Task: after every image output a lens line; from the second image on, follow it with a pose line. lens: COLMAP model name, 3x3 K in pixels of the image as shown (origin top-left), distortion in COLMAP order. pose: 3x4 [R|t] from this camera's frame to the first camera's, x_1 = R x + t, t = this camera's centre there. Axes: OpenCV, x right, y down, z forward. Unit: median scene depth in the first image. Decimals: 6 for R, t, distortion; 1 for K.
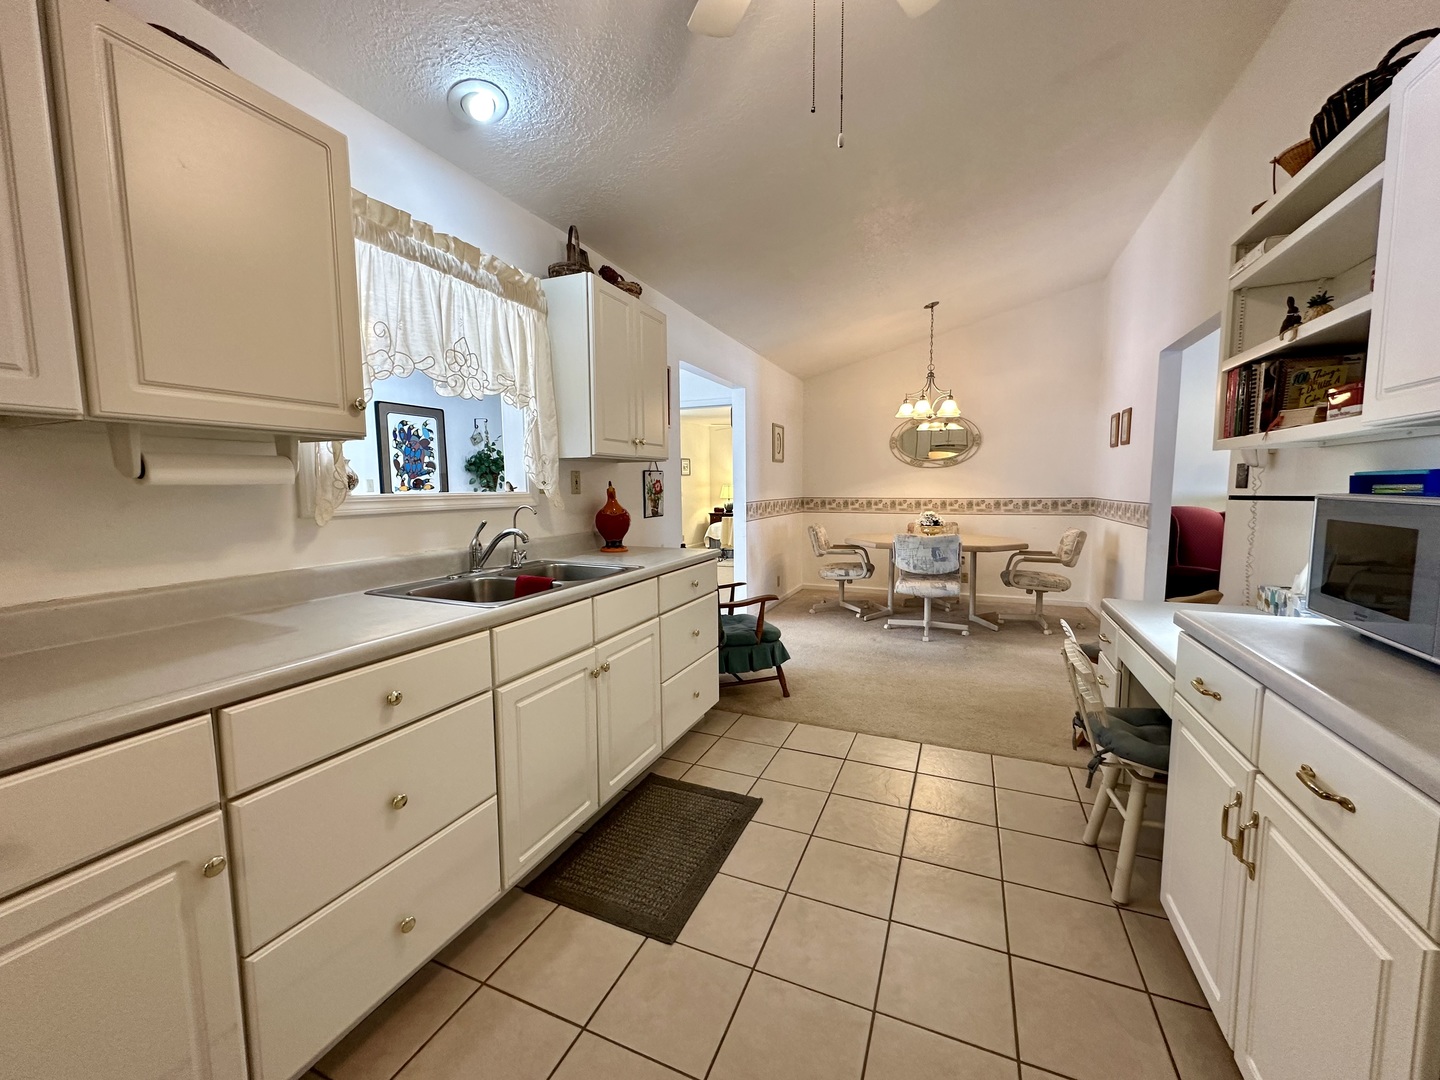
lens RADIAL K [[571.4, 0, 717.2], [0, 571.4, 541.9], [0, 0, 1]] dist [-0.004249, -0.000484]
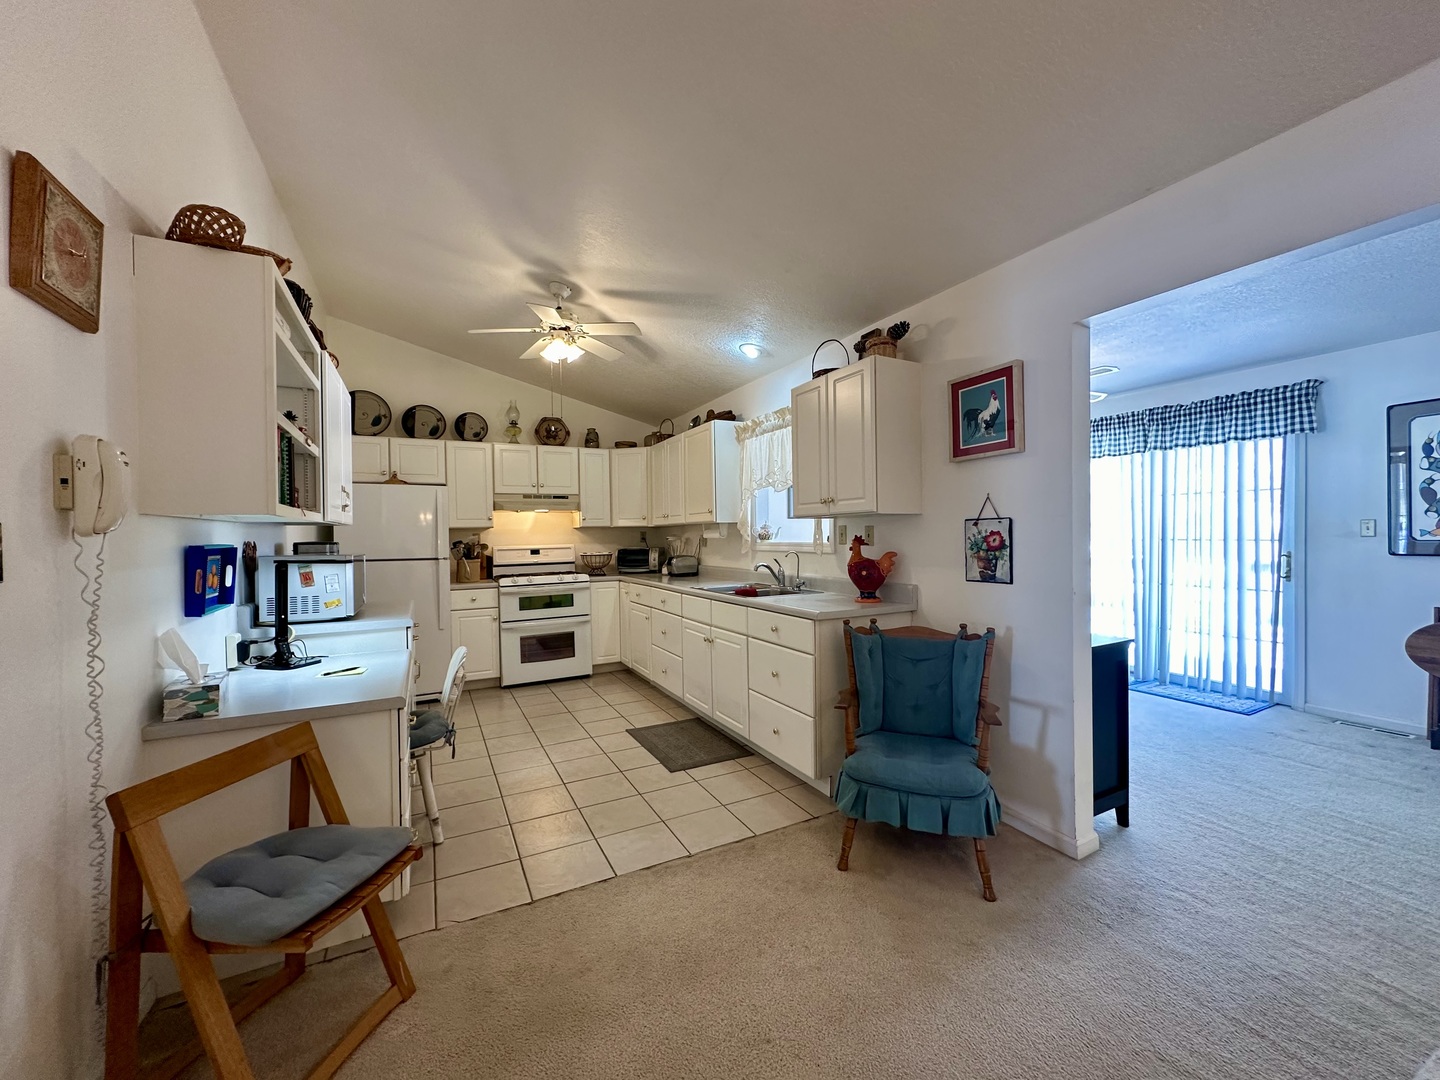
lens RADIAL K [[571.4, 0, 722.9], [0, 571.4, 539.2], [0, 0, 1]] dist [-0.004249, -0.000484]
pose [[-0.625942, 0.022408, -0.779547, 0.437885], [-0.058248, 0.995452, 0.075384, -0.088024], [0.777691, 0.092593, -0.621790, 0.786986]]
